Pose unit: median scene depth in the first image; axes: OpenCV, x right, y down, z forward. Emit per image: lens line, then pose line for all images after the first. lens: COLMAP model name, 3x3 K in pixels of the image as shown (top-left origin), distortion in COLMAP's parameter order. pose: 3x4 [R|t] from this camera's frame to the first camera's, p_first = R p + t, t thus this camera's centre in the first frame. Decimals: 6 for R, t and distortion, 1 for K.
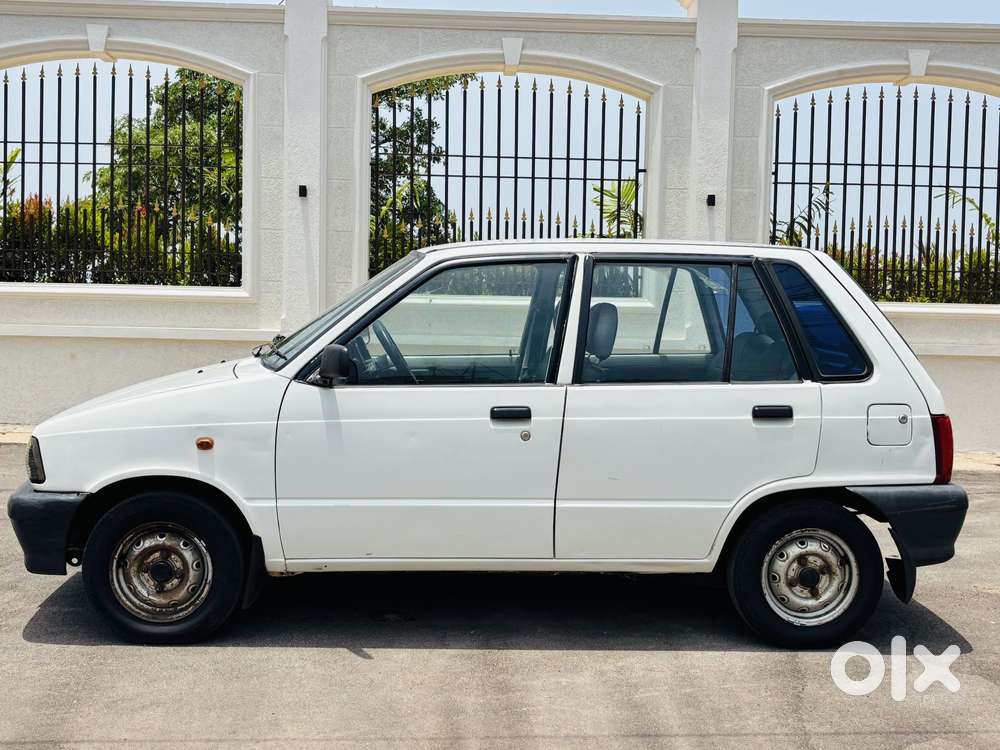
lens RADIAL K [[1135.3, 0, 500.0], [0, 1135.3, 375.0], [0, 0, 1]] dist [0.166432, -0.466450]
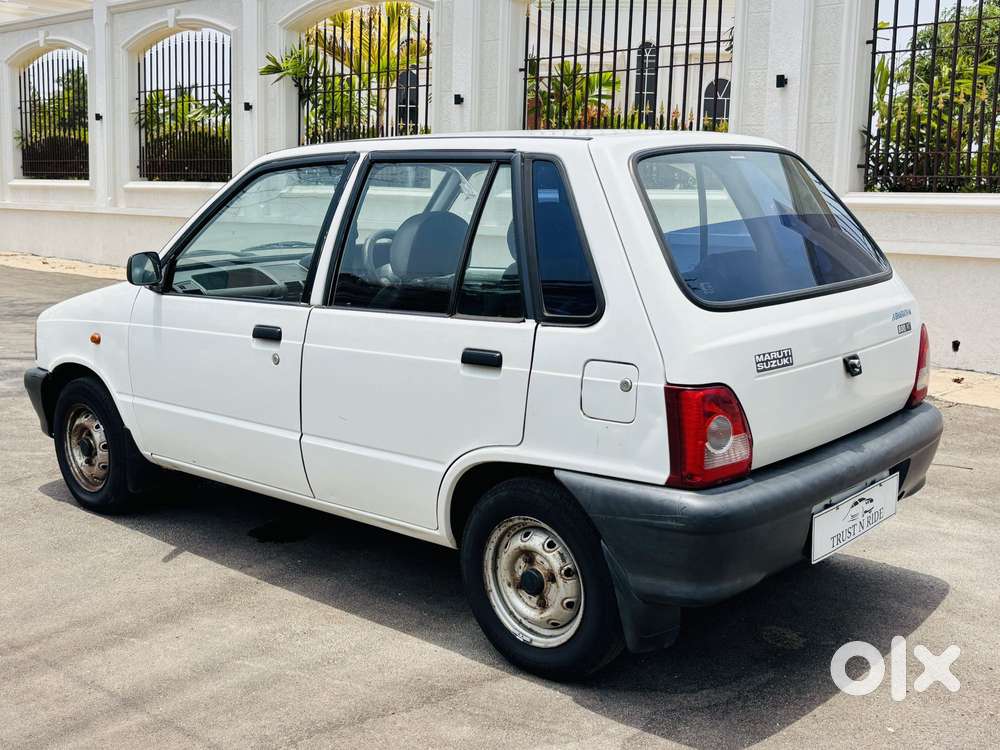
lens RADIAL K [[1130.7, 0, 500.5], [0, 1130.7, 353.6], [0, 0, 1]] dist [0.147232, -0.431463]
pose [[0.714046, 0.088753, -0.694450, 0.763321], [-0.040710, 0.995517, 0.085371, -0.034767], [0.698914, -0.032688, 0.714458, 0.466901]]
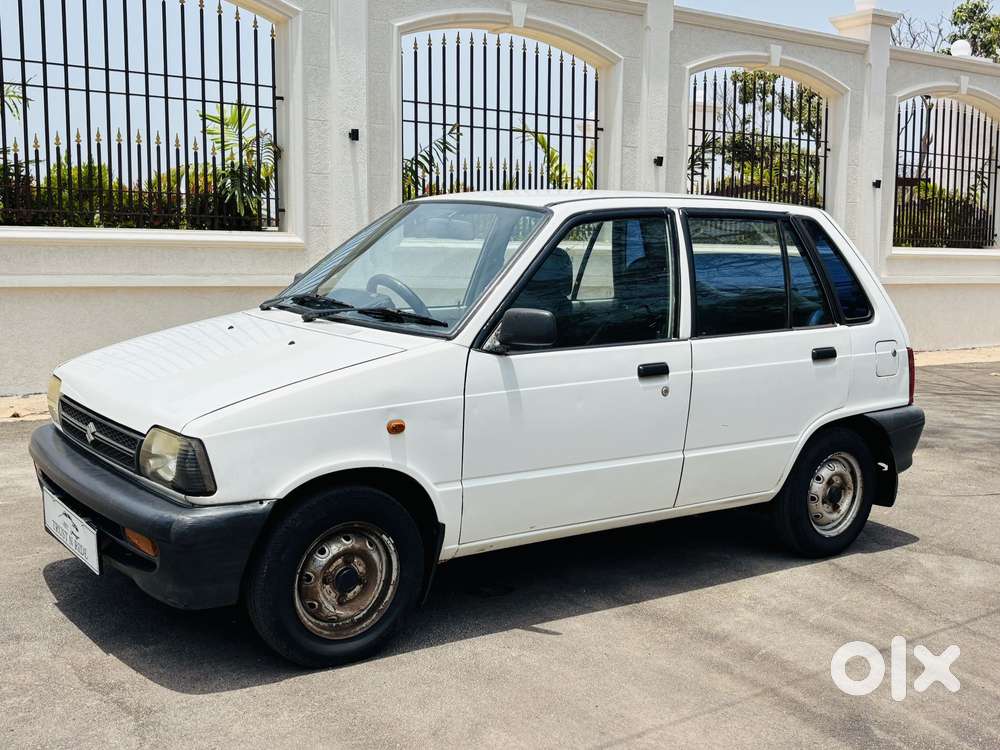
lens RADIAL K [[1135.3, 0, 500.0], [0, 1135.3, 375.0], [0, 0, 1]] dist [0.166432, -0.466450]
pose [[0.839010, -0.066805, 0.540000, -0.634009], [0.030400, 0.996639, 0.076064, -0.041671], [-0.543267, -0.047402, 0.838221, 0.224938]]
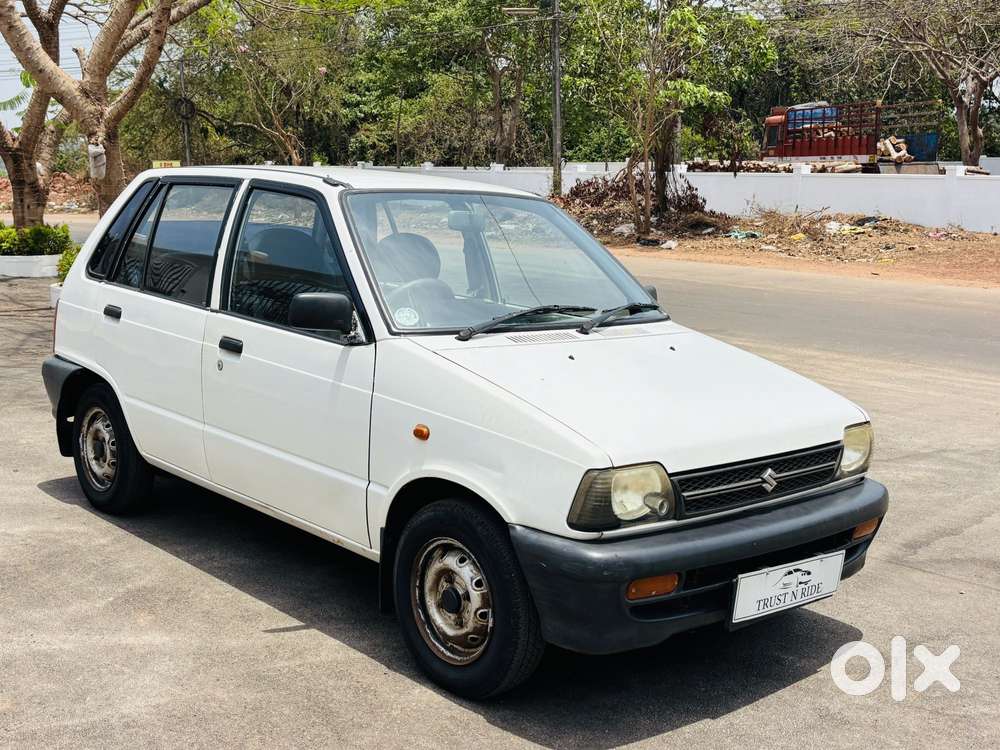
lens RADIAL K [[1171.6, 0, 500.0], [0, 1171.6, 375.0], [0, 0, 1]] dist [0.187556, -0.607200]
pose [[-0.636558, -0.166754, 0.752986, -0.910395], [0.011612, 0.974162, 0.225552, -0.198074], [-0.771142, 0.152321, -0.618174, 1.773740]]
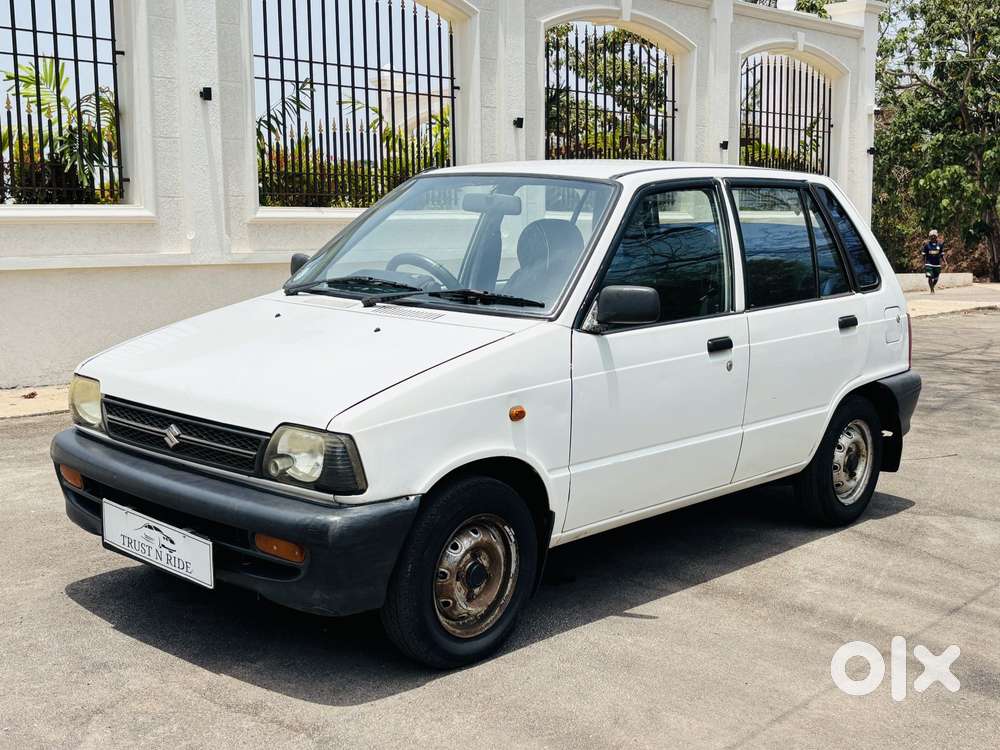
lens RADIAL K [[1252.0, 0, 485.2], [0, 1252.0, 374.3], [0, 0, 1]] dist [0.223419, -0.766178]
pose [[0.719550, -0.107946, 0.685999, -0.870211], [0.053911, 0.993547, 0.099792, -0.059365], [-0.692345, -0.034822, 0.720726, 0.344039]]
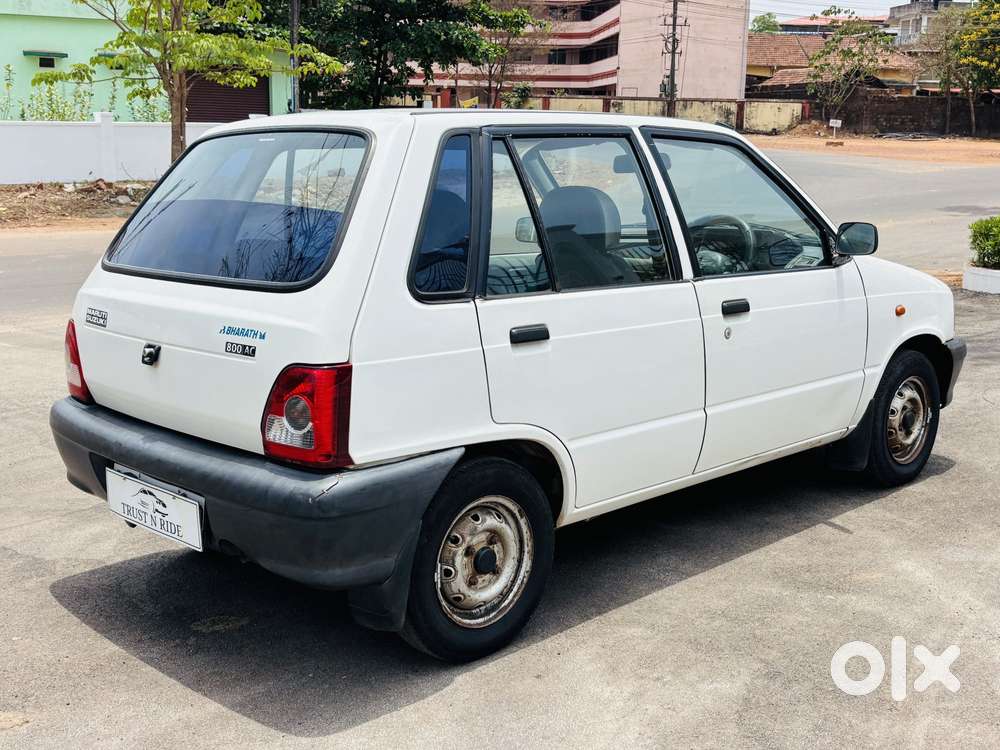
lens RADIAL K [[1135.3, 0, 500.0], [0, 1135.3, 375.0], [0, 0, 1]] dist [0.166432, -0.466450]
pose [[-0.759867, 0.109159, -0.640848, 0.712333], [-0.060811, 0.969543, 0.237252, -0.150678], [0.647228, 0.219251, -0.730086, 1.875733]]
